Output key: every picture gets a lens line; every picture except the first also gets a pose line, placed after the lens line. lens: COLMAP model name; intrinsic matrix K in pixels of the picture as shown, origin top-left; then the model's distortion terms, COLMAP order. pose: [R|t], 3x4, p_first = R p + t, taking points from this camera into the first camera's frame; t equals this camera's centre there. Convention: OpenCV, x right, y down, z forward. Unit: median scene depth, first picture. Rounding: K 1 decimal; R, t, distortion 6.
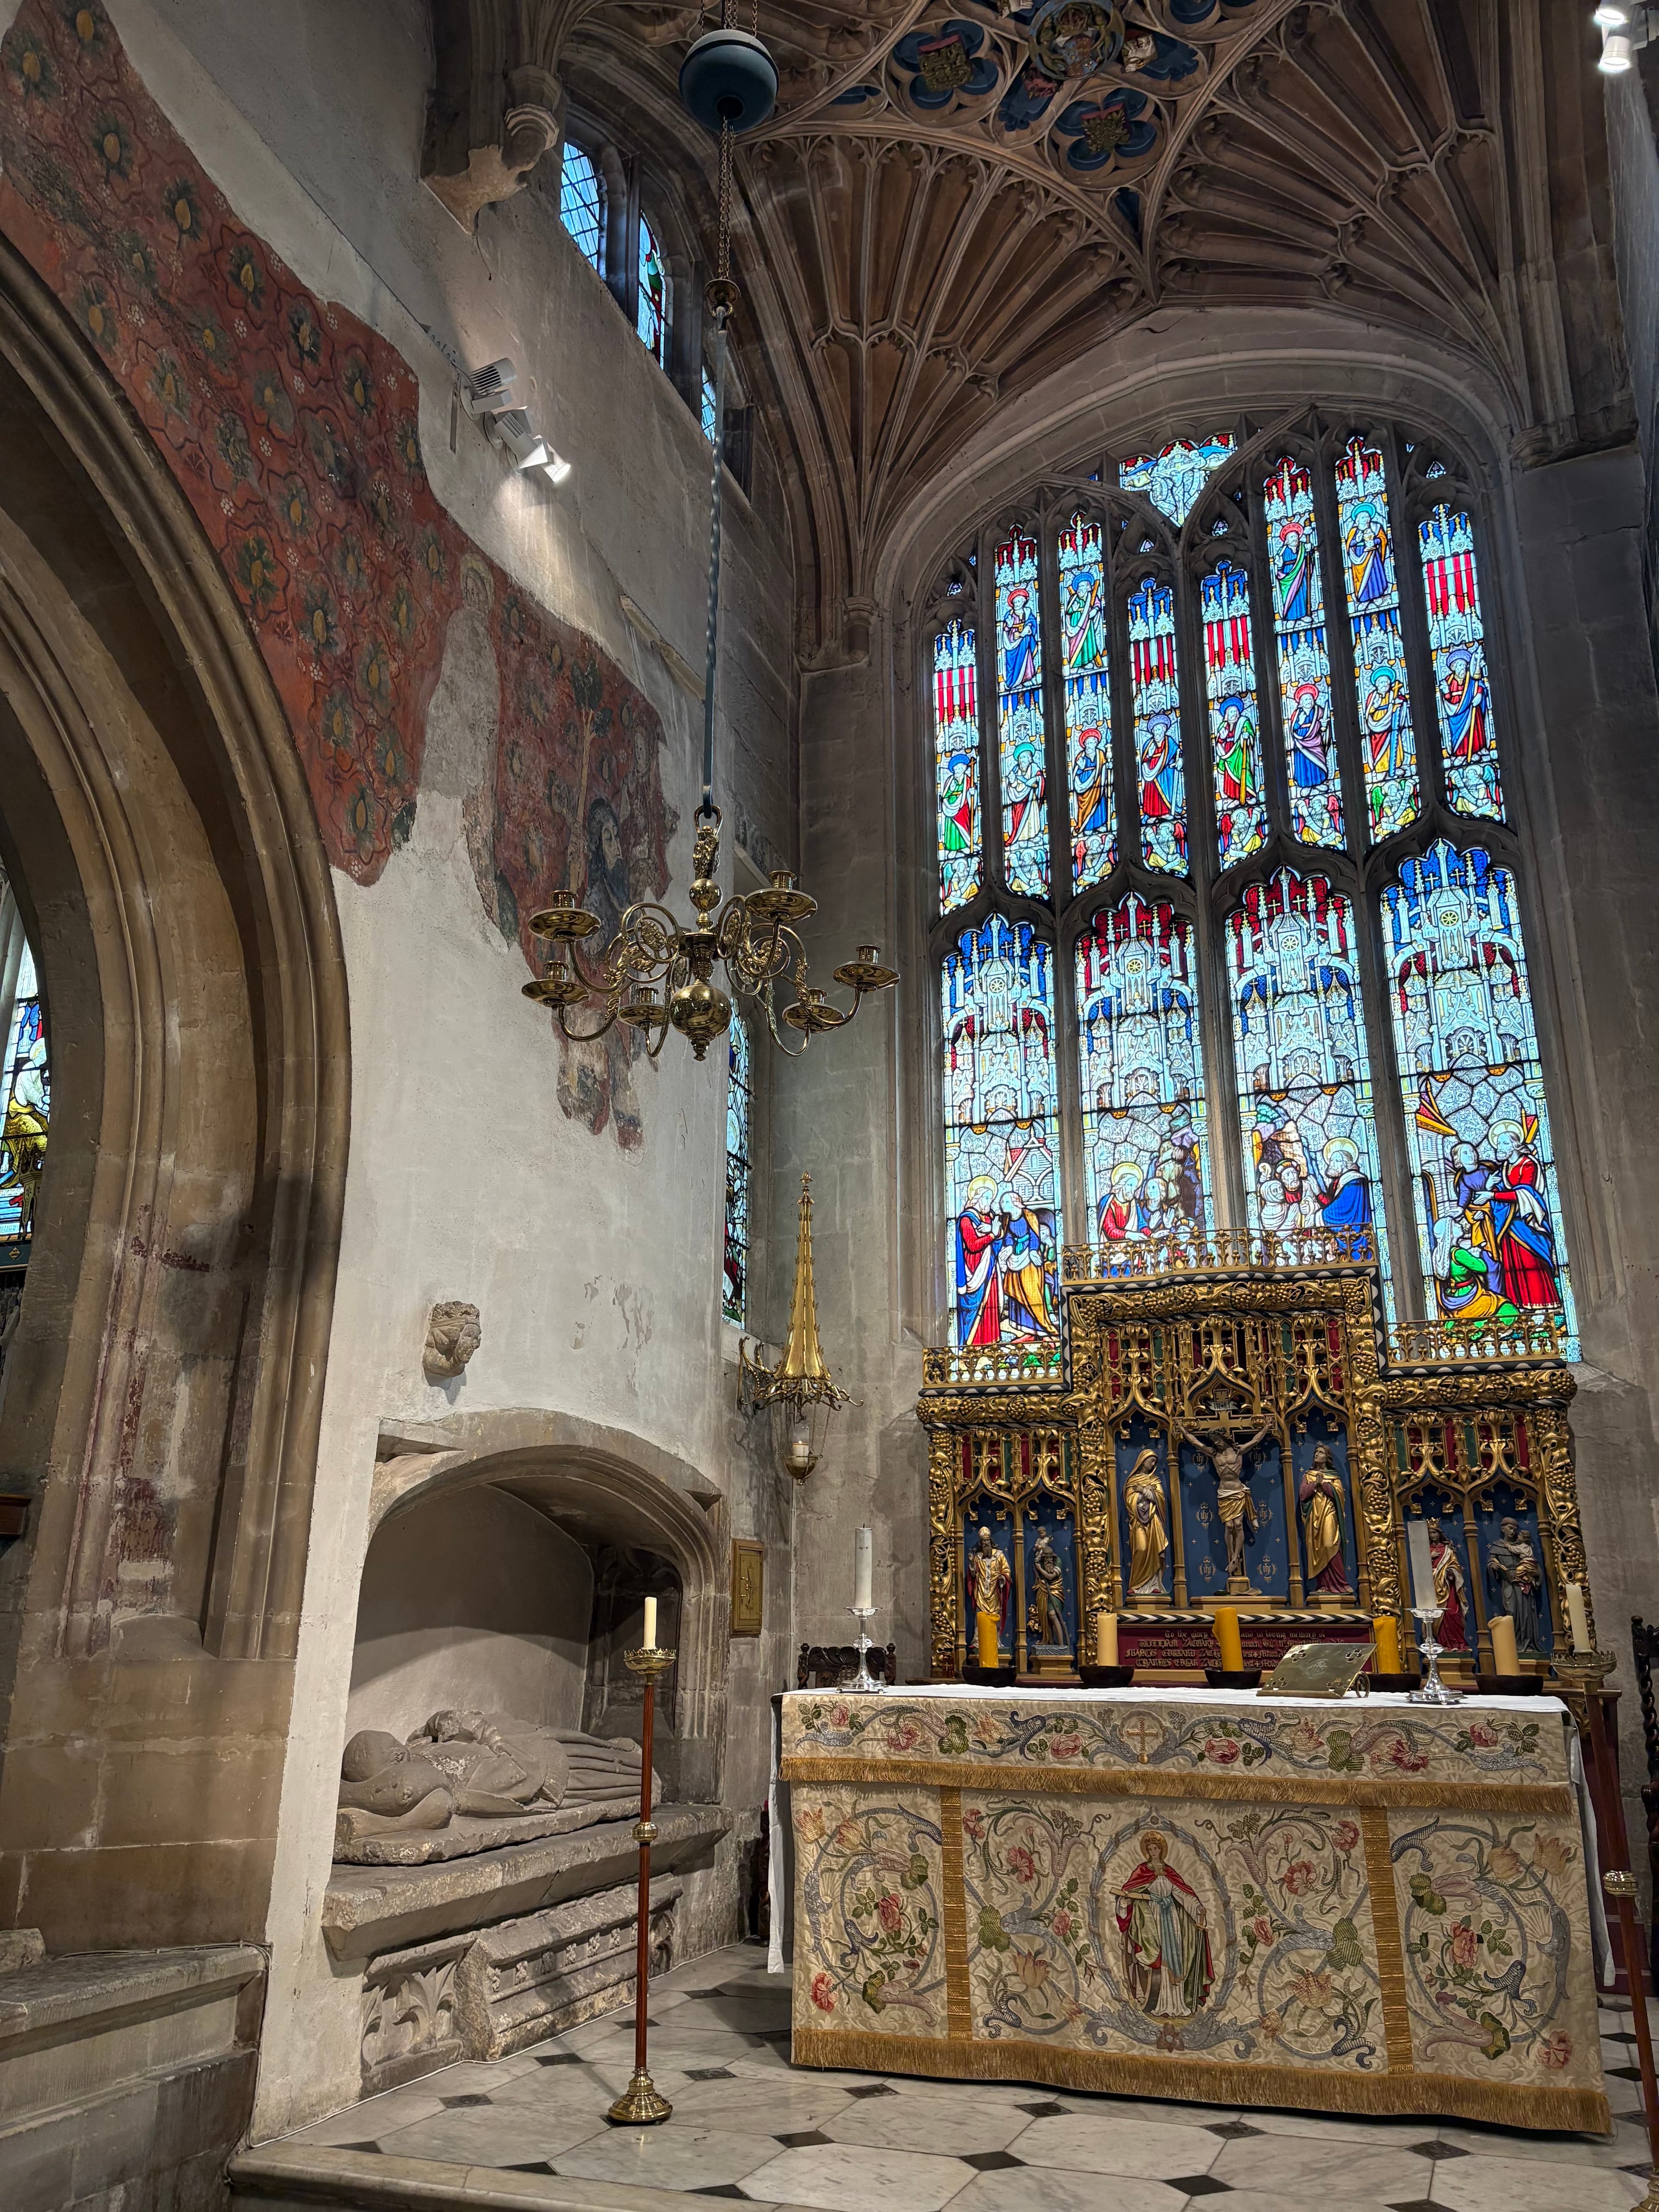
lens RADIAL K [[1635.5, 0, 836.5], [0, 1635.5, 1096.4], [0, 0, 1]] dist [0.049945, -0.053364]
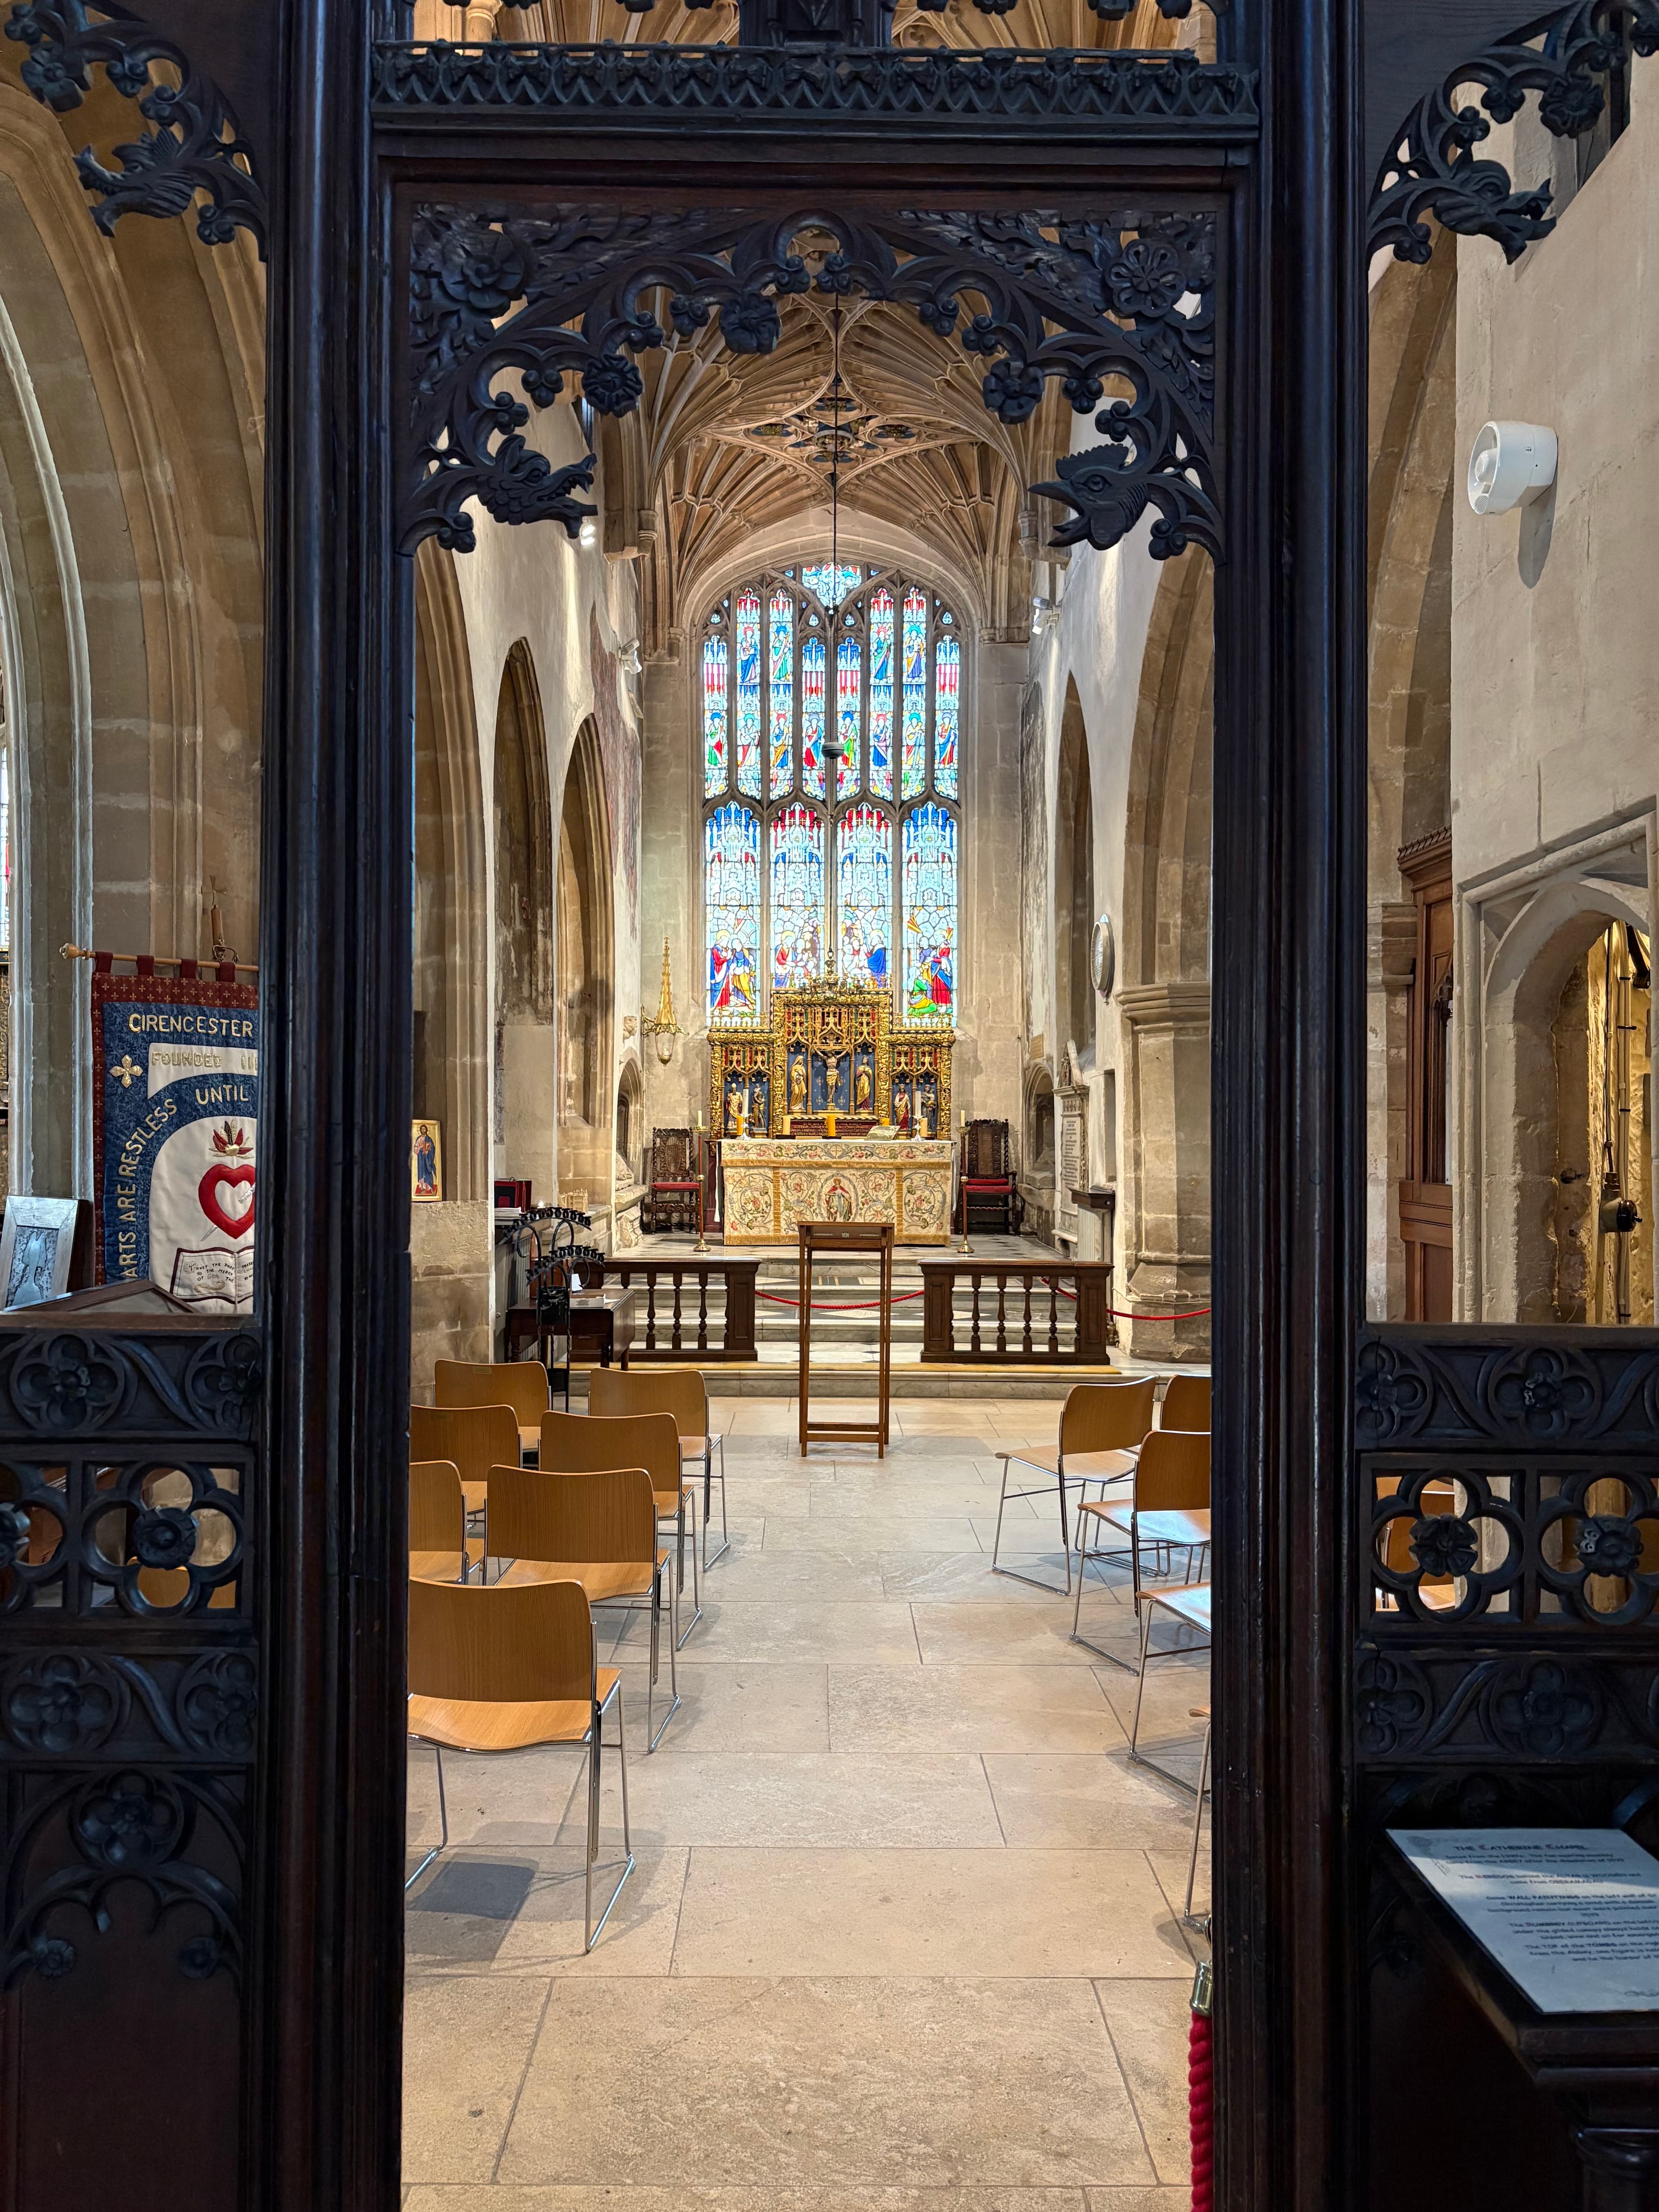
lens RADIAL K [[1635.5, 0, 836.5], [0, 1635.5, 1096.4], [0, 0, 1]] dist [0.049945, -0.053364]
pose [[0.922187, 0.010868, 0.386592, -0.606109], [-0.121604, 0.957054, 0.263172, -0.327590], [-0.367129, -0.289705, 0.883904, -1.051811]]
